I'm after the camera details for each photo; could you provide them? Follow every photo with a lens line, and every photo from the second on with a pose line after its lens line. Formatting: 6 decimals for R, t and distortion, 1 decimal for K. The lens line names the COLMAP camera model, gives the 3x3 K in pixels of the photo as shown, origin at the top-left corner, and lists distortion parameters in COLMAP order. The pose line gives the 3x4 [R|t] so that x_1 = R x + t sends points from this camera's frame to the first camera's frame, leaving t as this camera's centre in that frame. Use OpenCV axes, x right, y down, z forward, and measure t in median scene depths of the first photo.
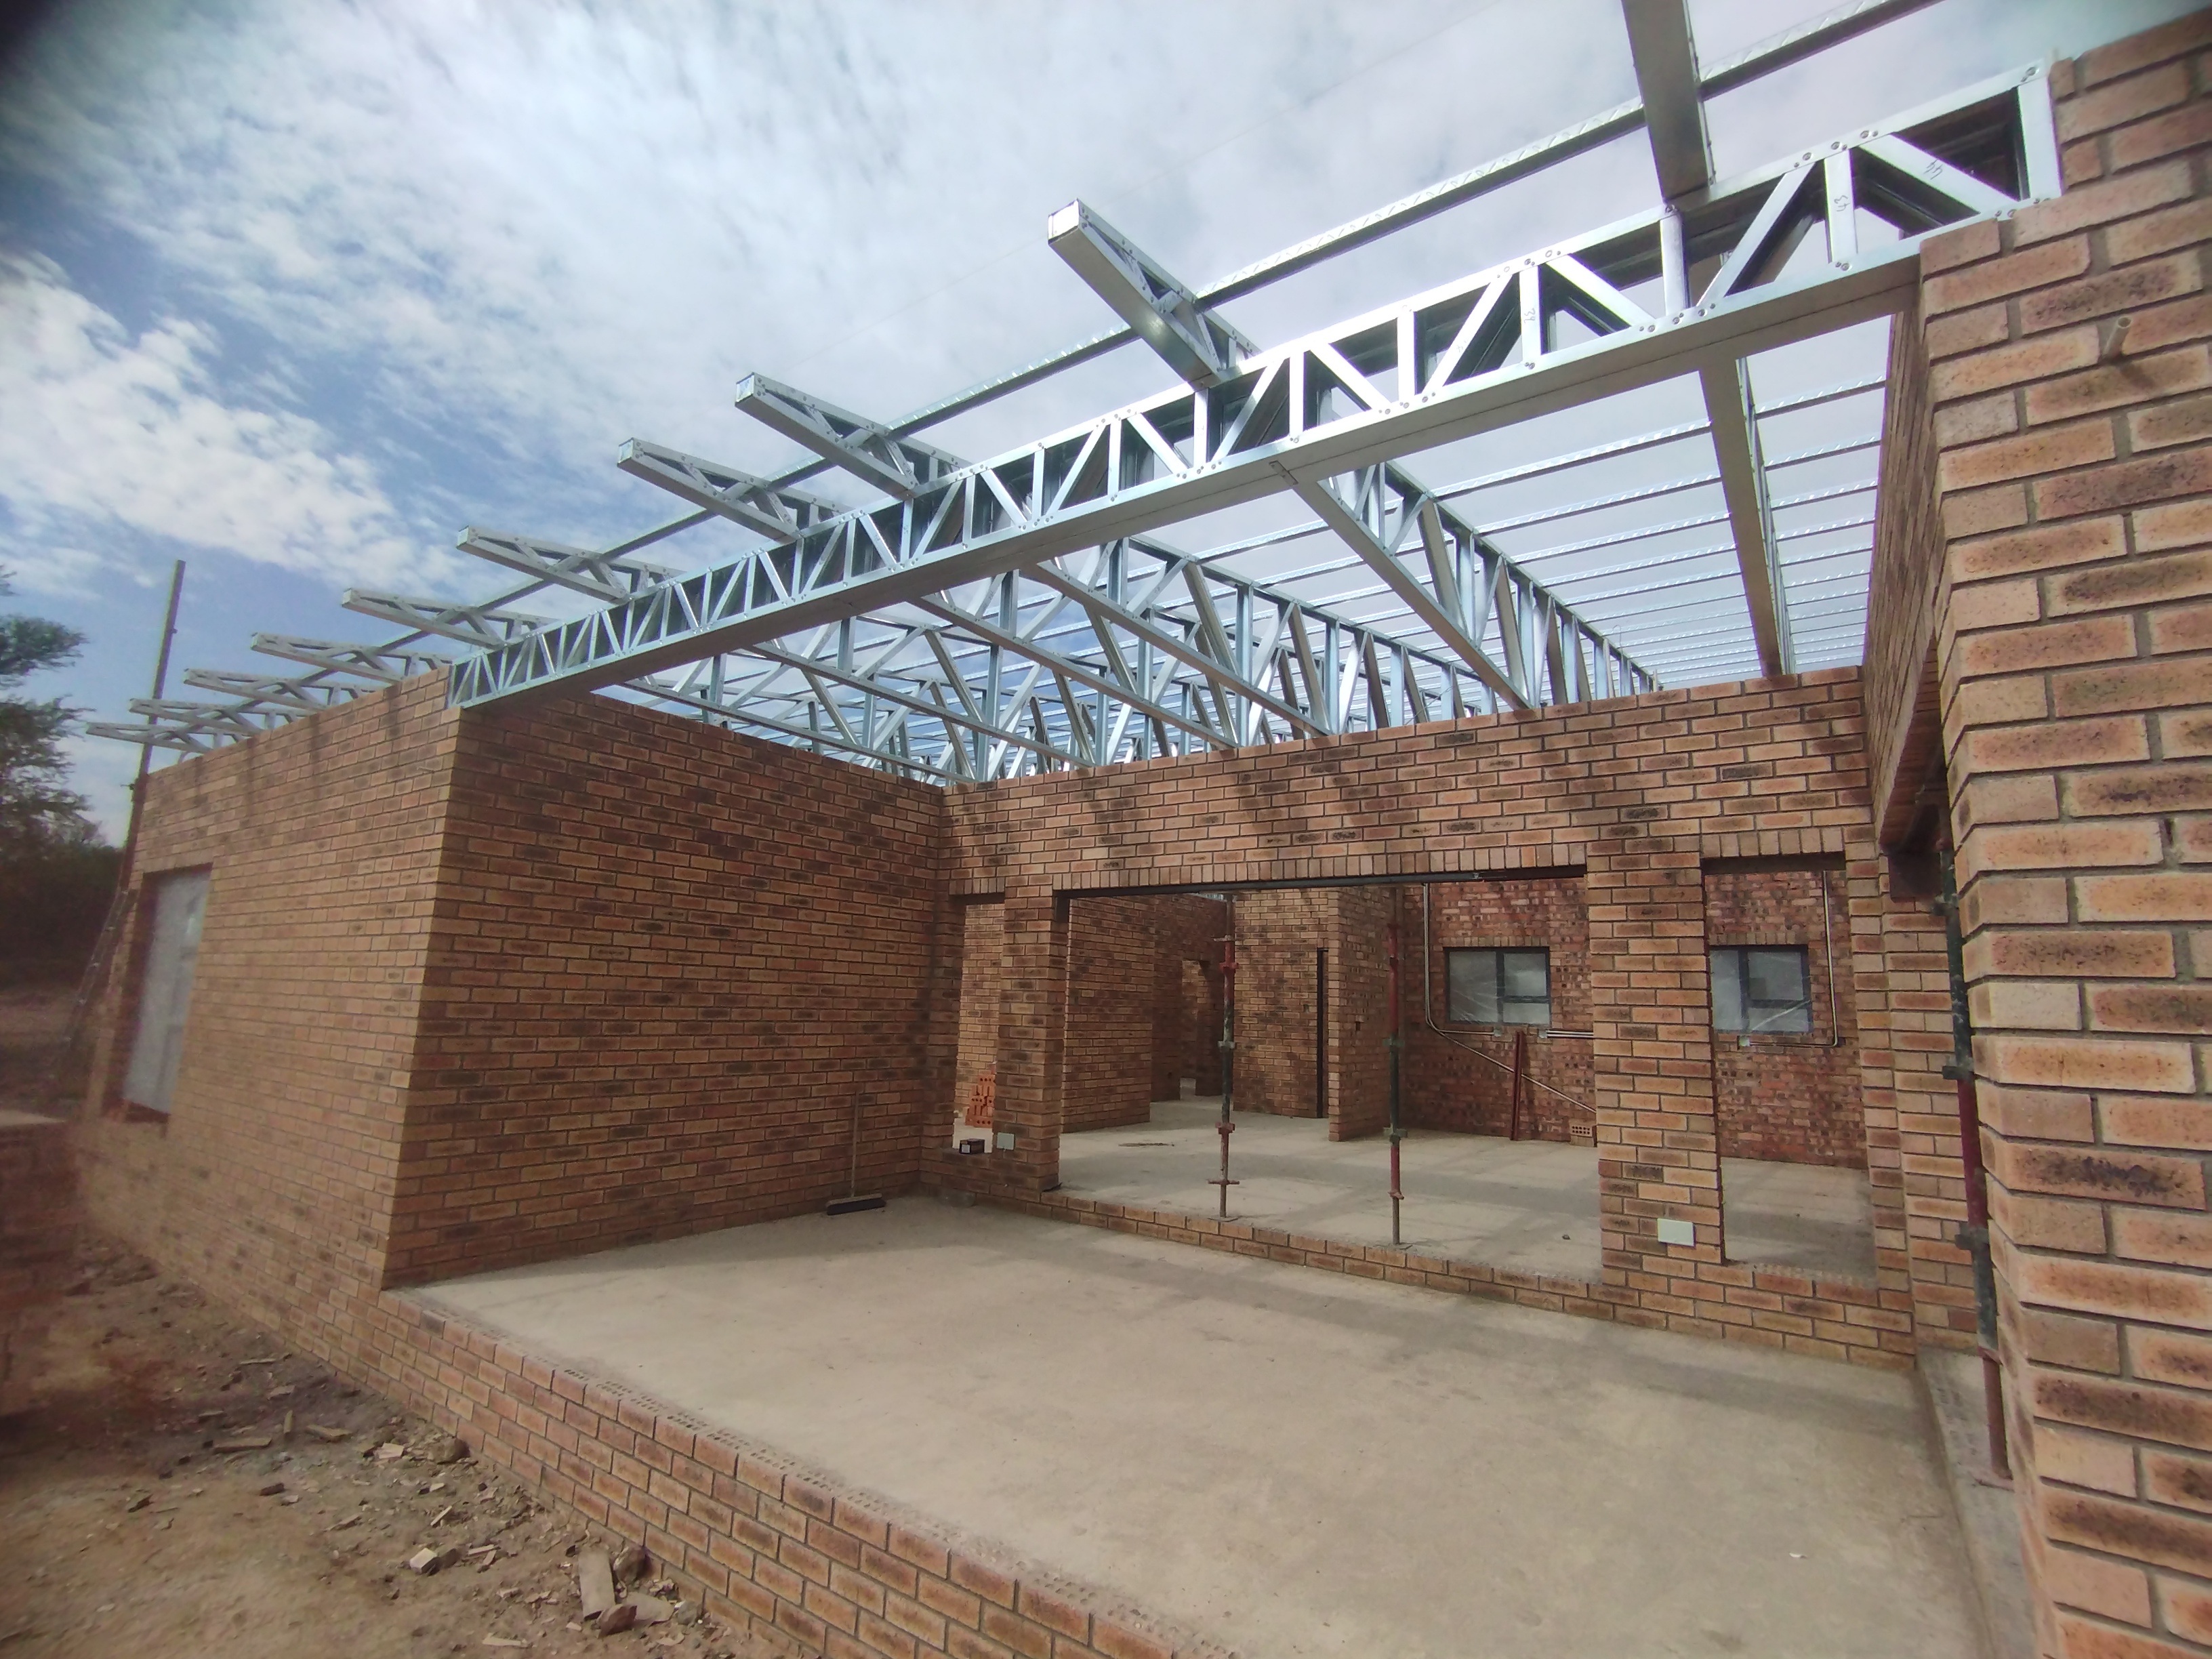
lens RADIAL K [[1023.2, 0, 1120.2], [0, 1023.2, 835.9], [0, 0, 1]] dist [0.004999, -0.000234]
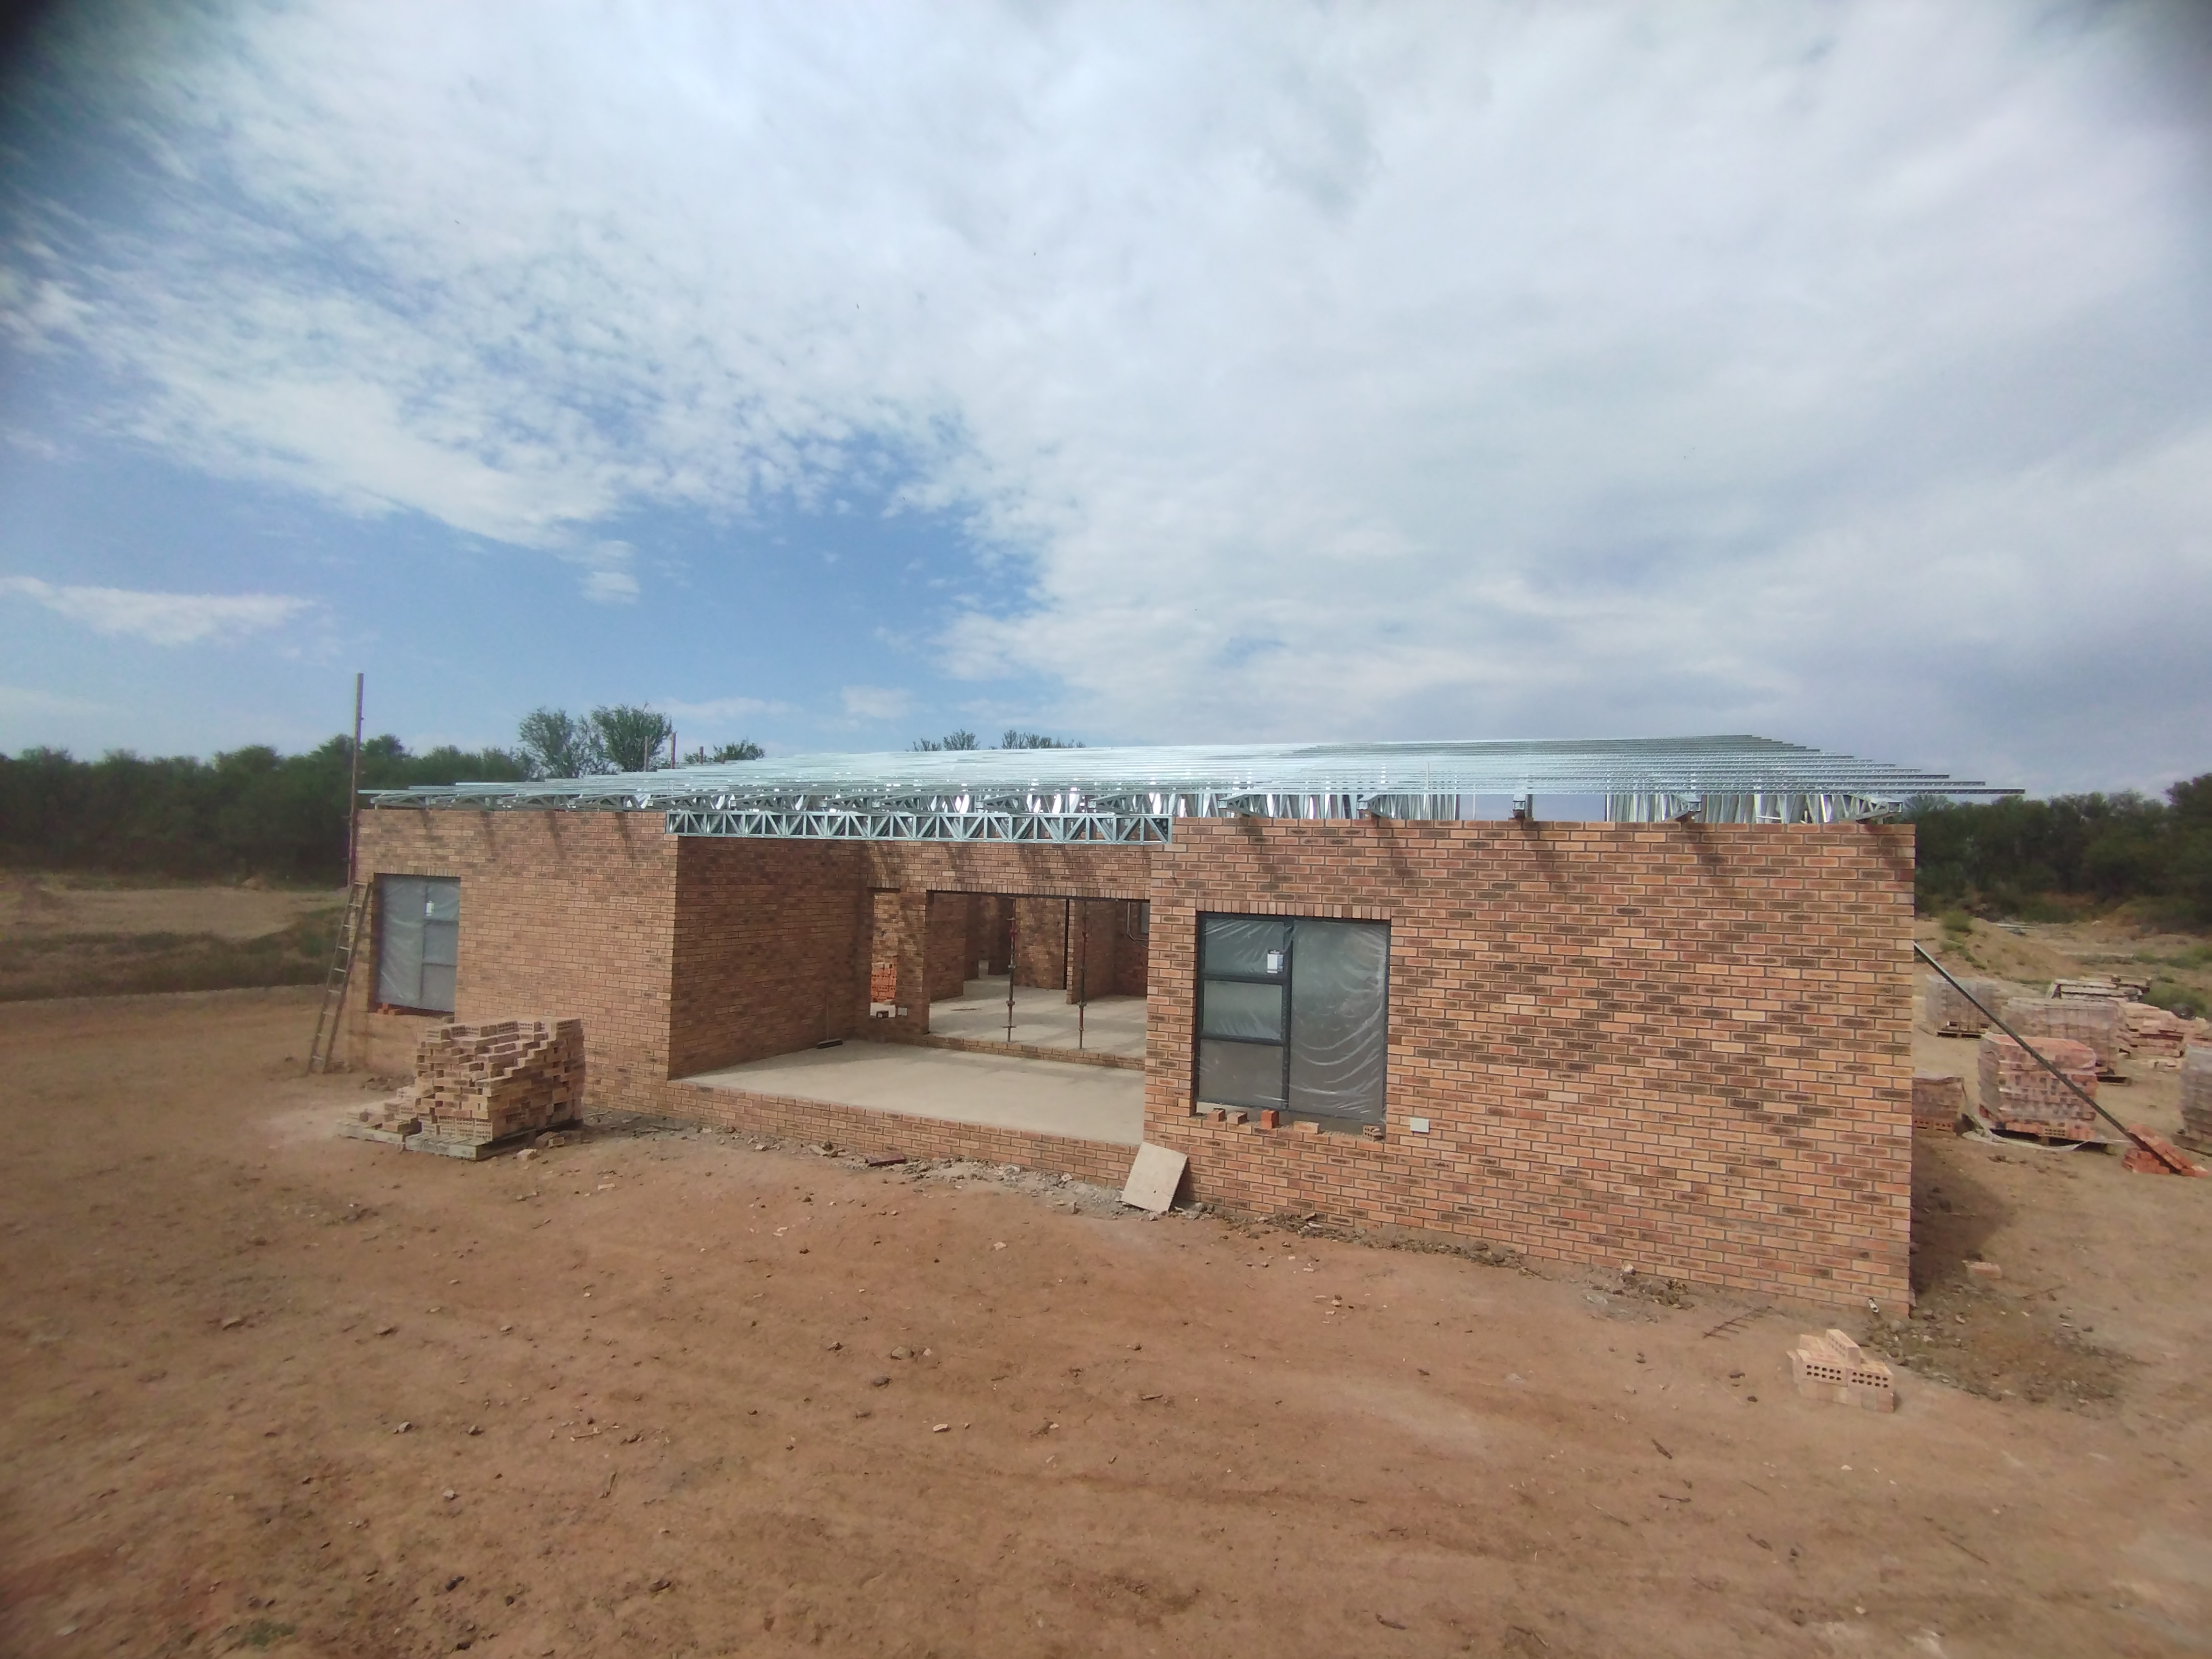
lens RADIAL K [[1023.2, 0, 1102.4], [0, 1023.2, 838.1], [0, 0, 1]] dist [0.004999, -0.000234]
pose [[0.980913, 0.002194, 0.194435, -0.128458], [-0.029169, 0.990283, 0.135977, -0.361208], [-0.192248, -0.139053, 0.971445, -1.096104]]
